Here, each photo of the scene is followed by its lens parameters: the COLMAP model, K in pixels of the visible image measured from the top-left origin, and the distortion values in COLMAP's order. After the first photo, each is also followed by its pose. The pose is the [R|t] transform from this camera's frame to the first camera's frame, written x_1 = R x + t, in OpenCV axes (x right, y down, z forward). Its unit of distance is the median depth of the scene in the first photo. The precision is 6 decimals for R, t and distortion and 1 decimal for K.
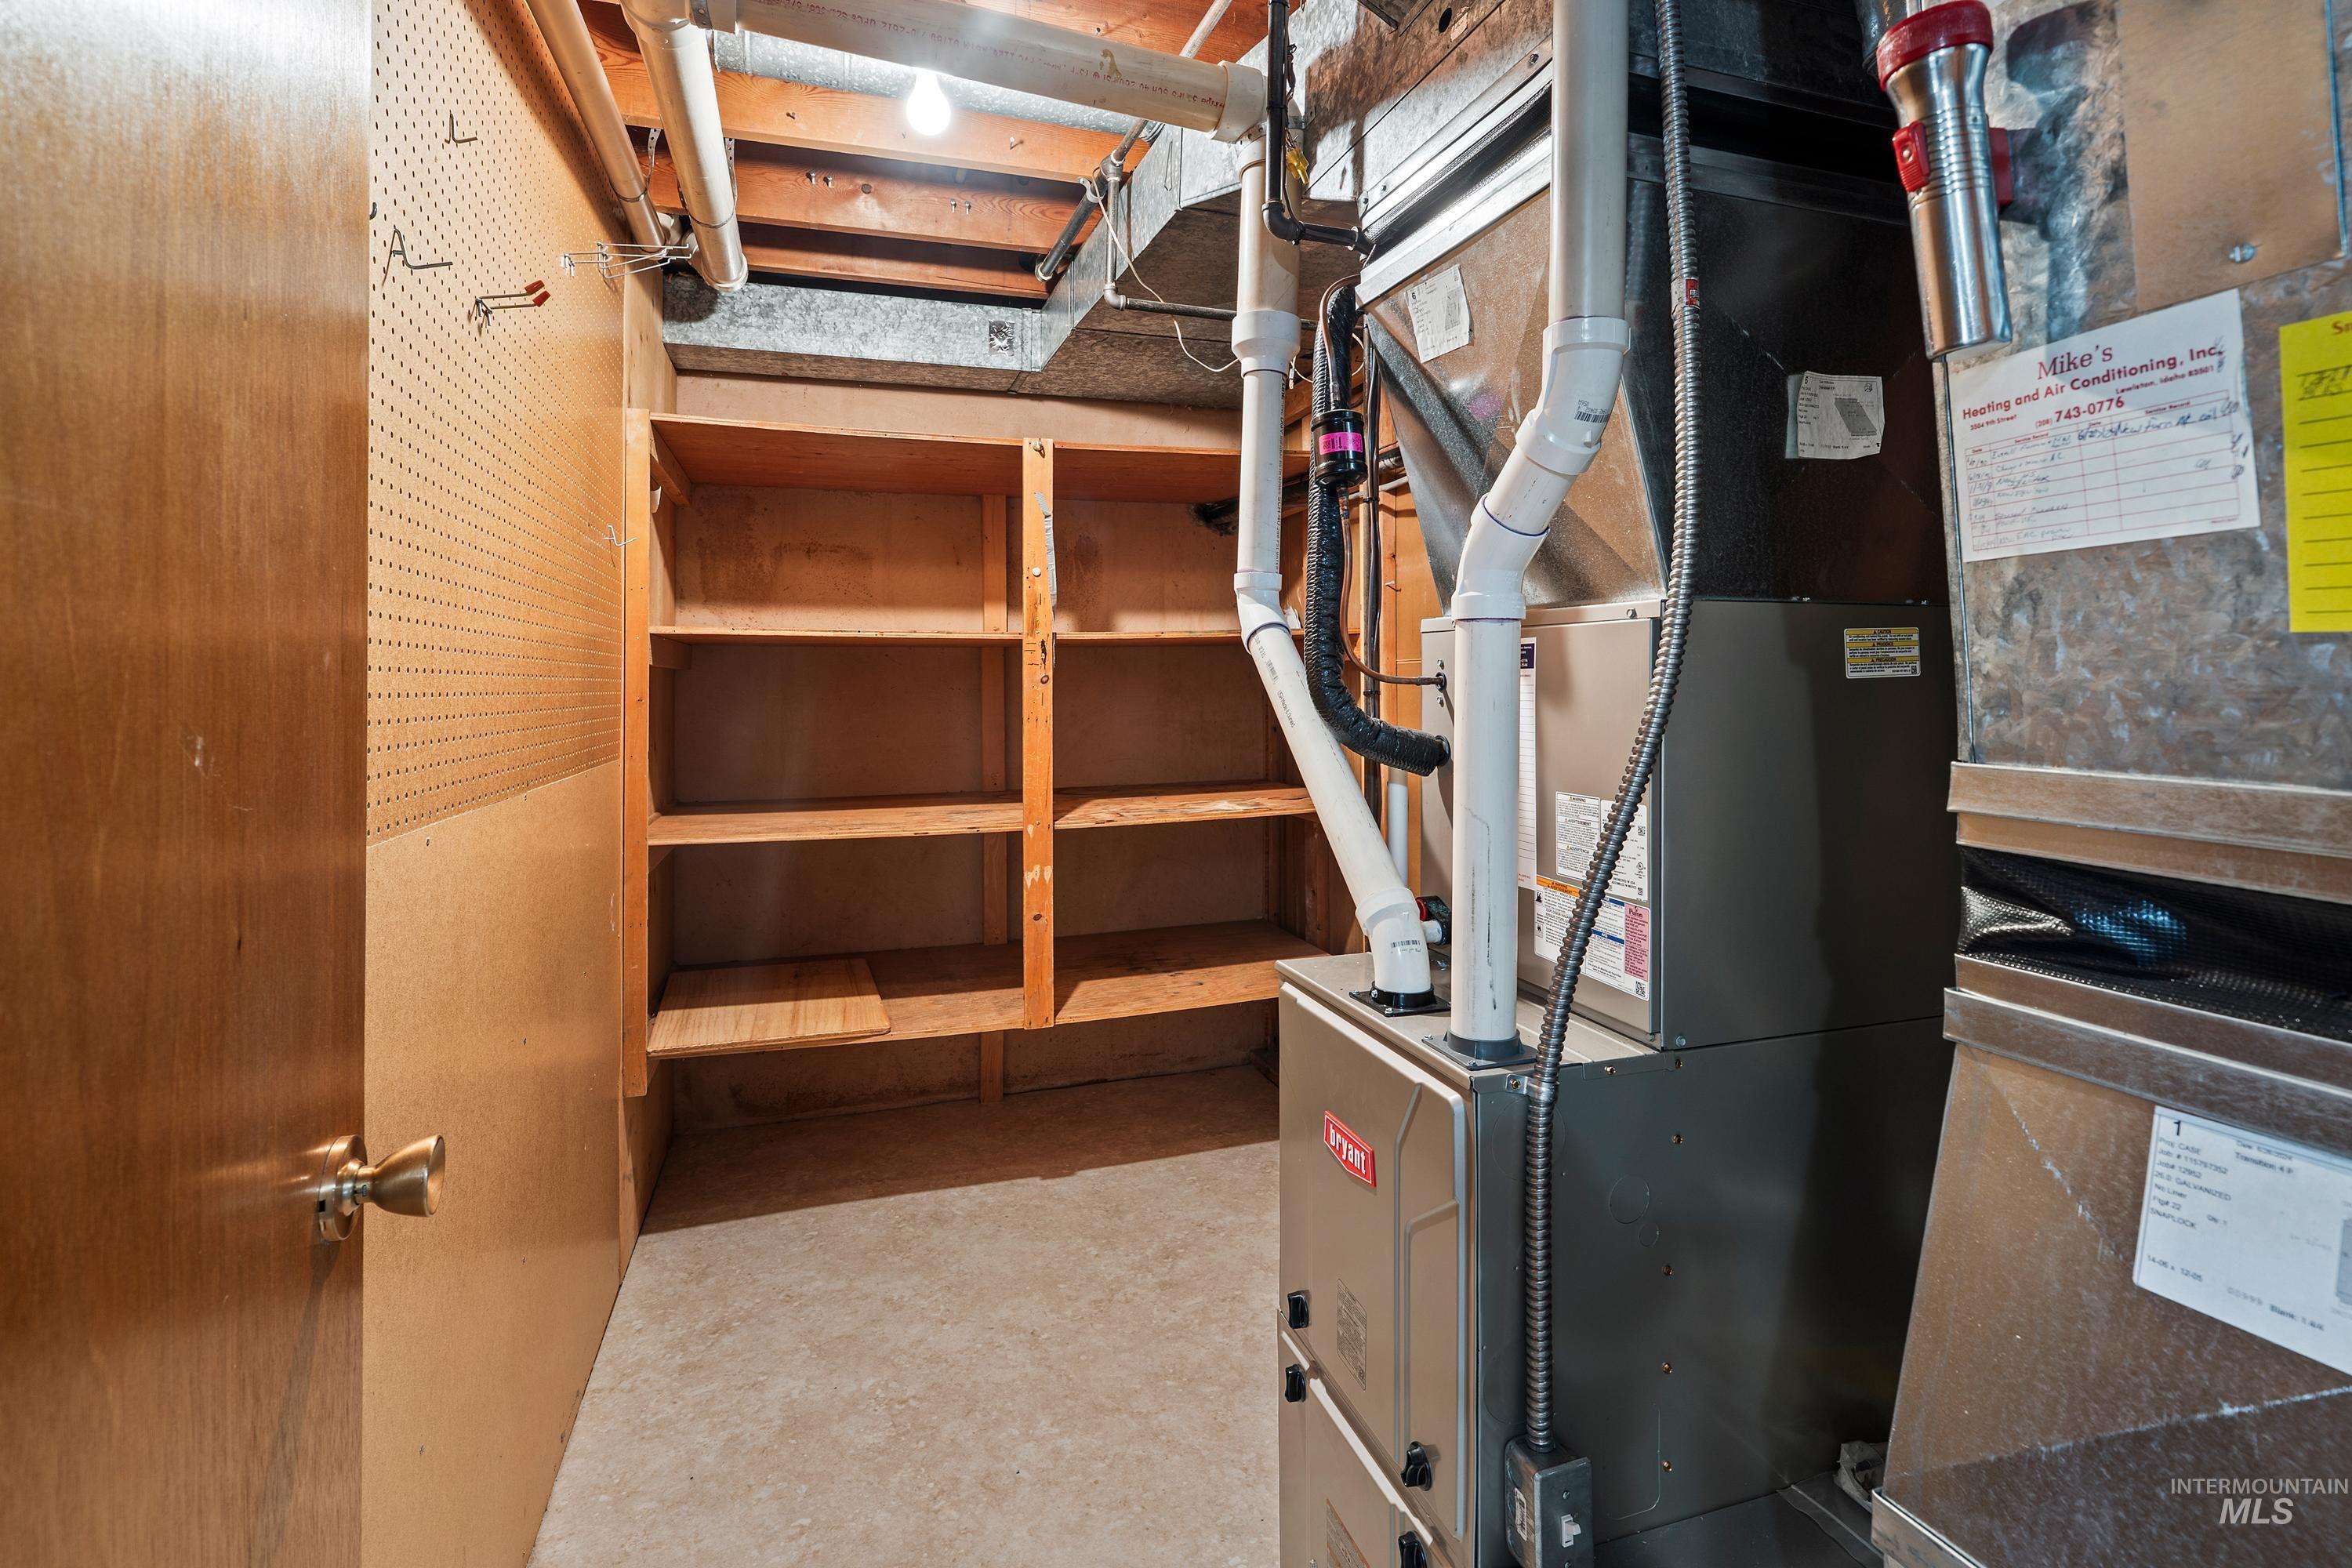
lens RADIAL K [[1071.8, 0, 1137.1], [0, 1071.8, 662.8], [0, 0, 1]] dist [-0.003296, -0.000518]
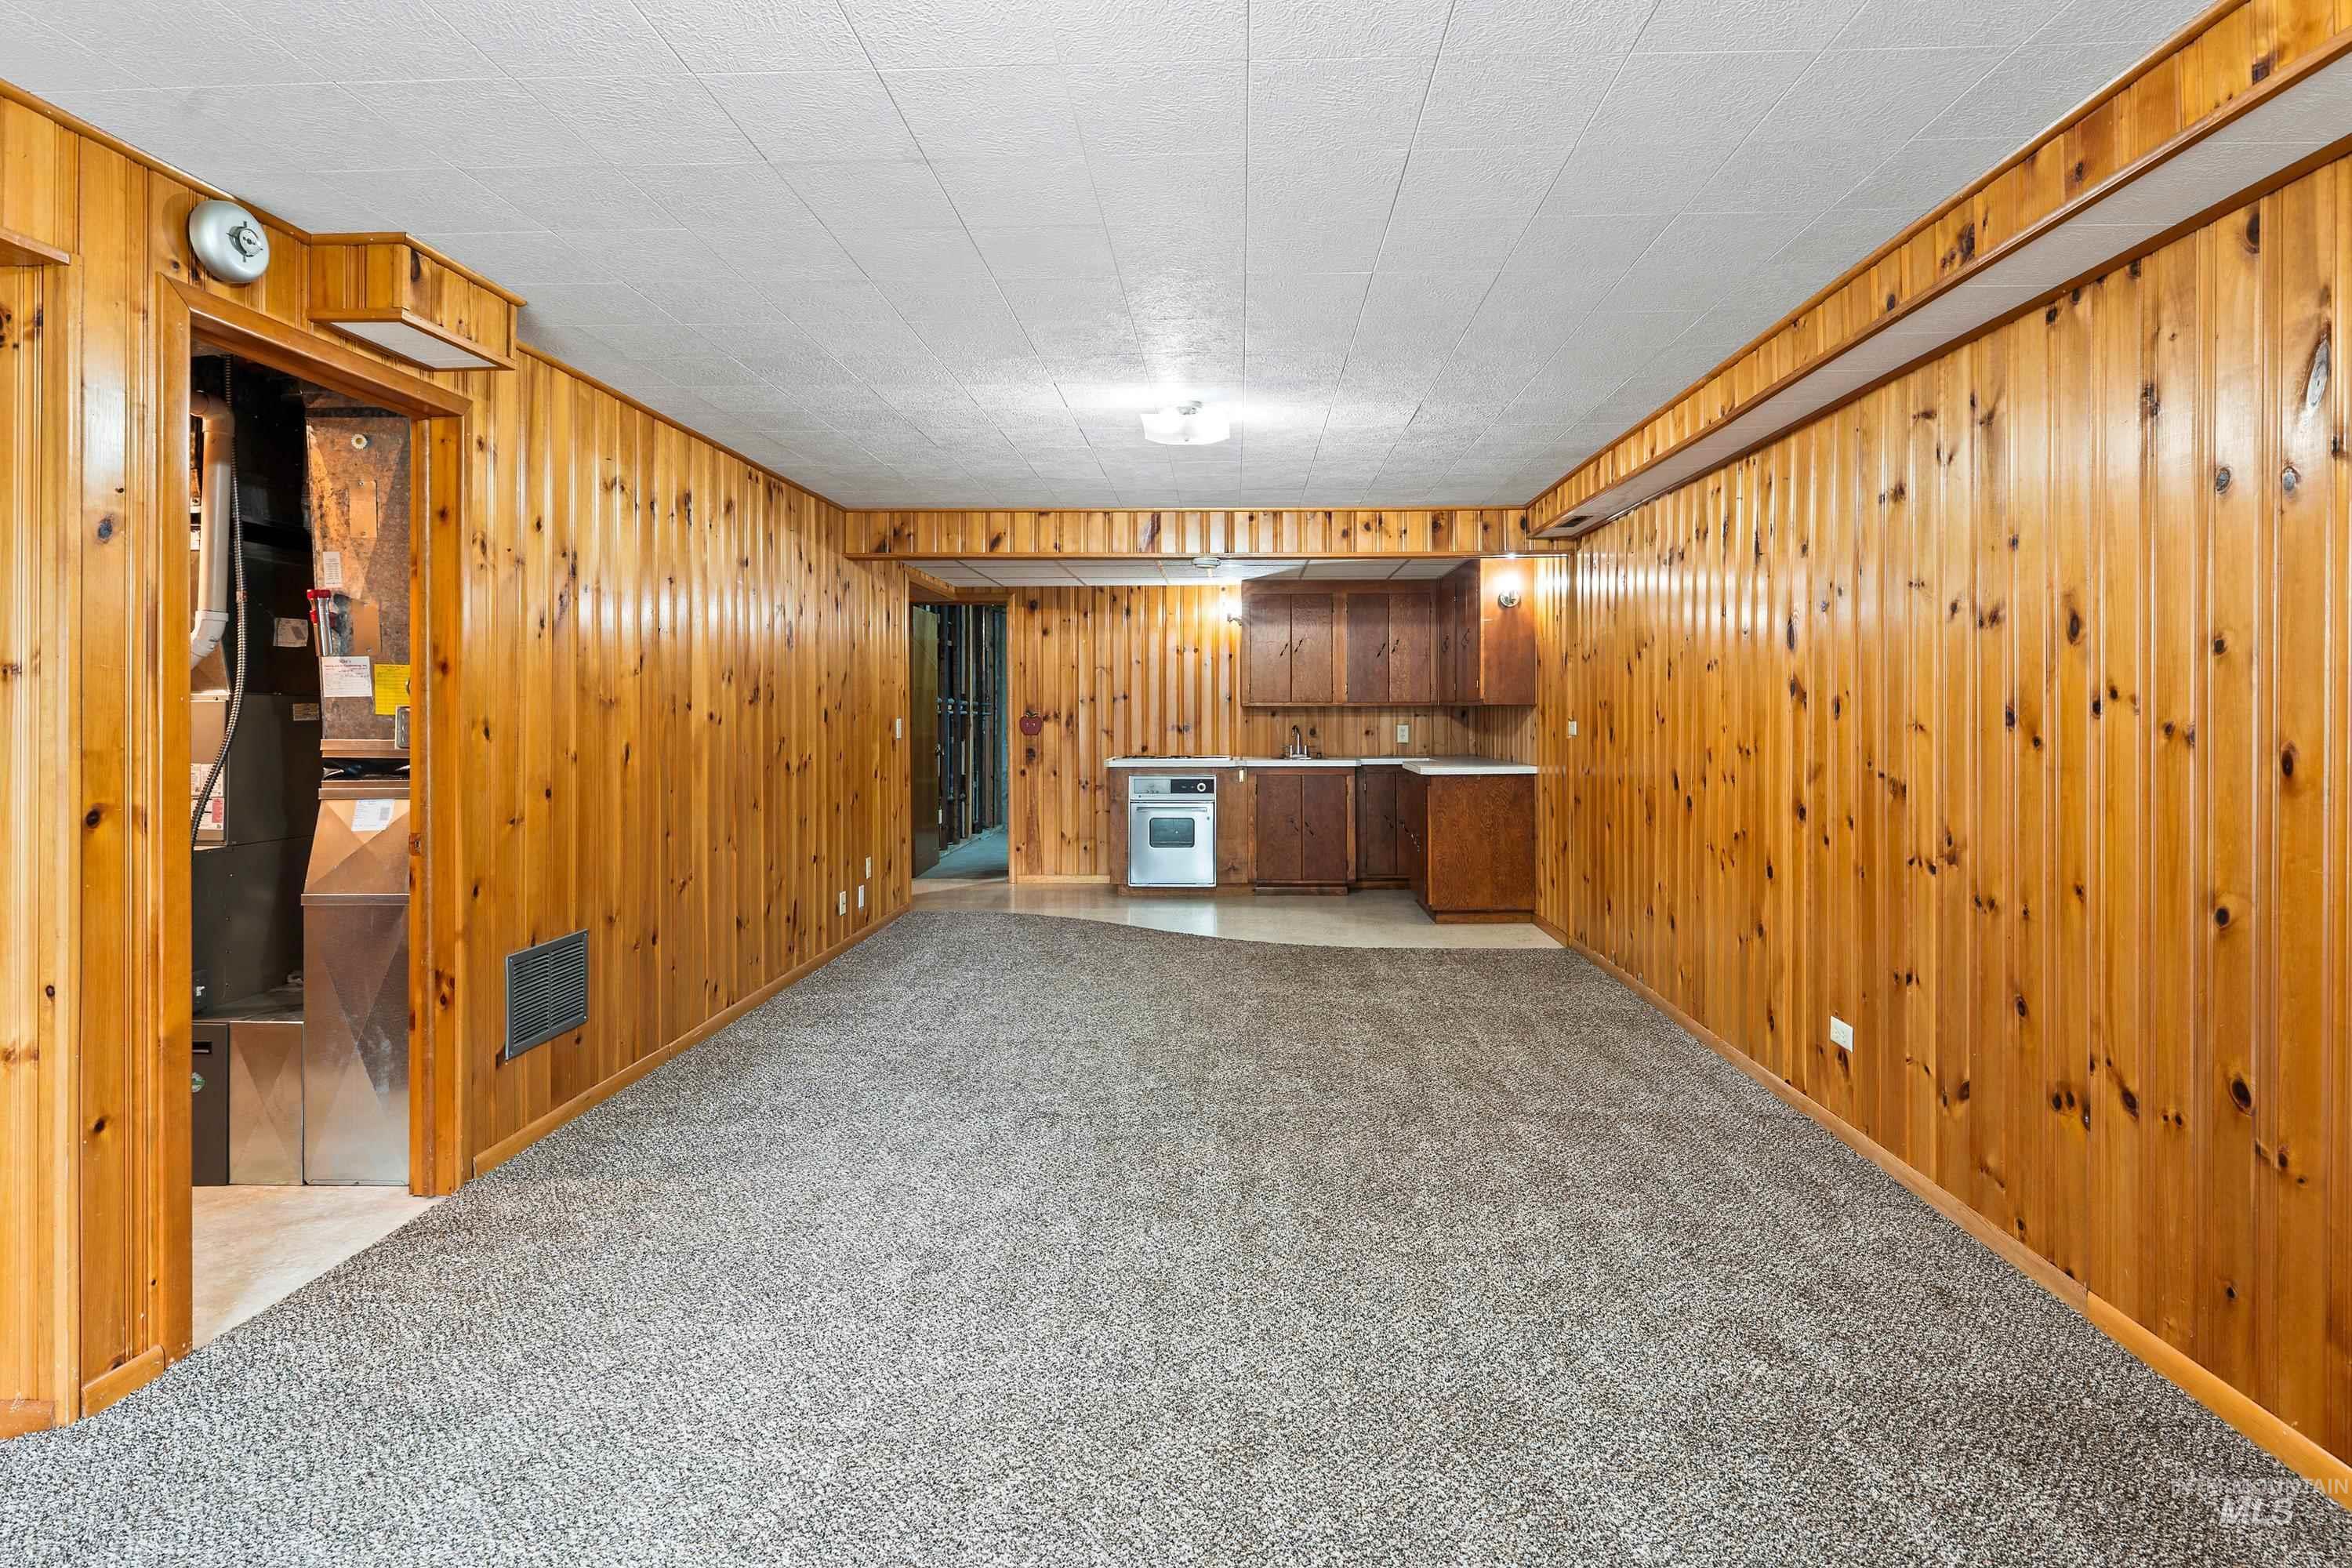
lens RADIAL K [[1178.5, 0, 1202.3], [0, 1178.5, 710.8], [0, 0, 1]] dist [-0.024106, 0.002234]
pose [[0.299041, 0.002106, 0.954238, -1.907242], [-0.010389, 0.999945, 0.001049, -0.051105], [-0.954184, -0.010227, 0.299047, -2.721338]]
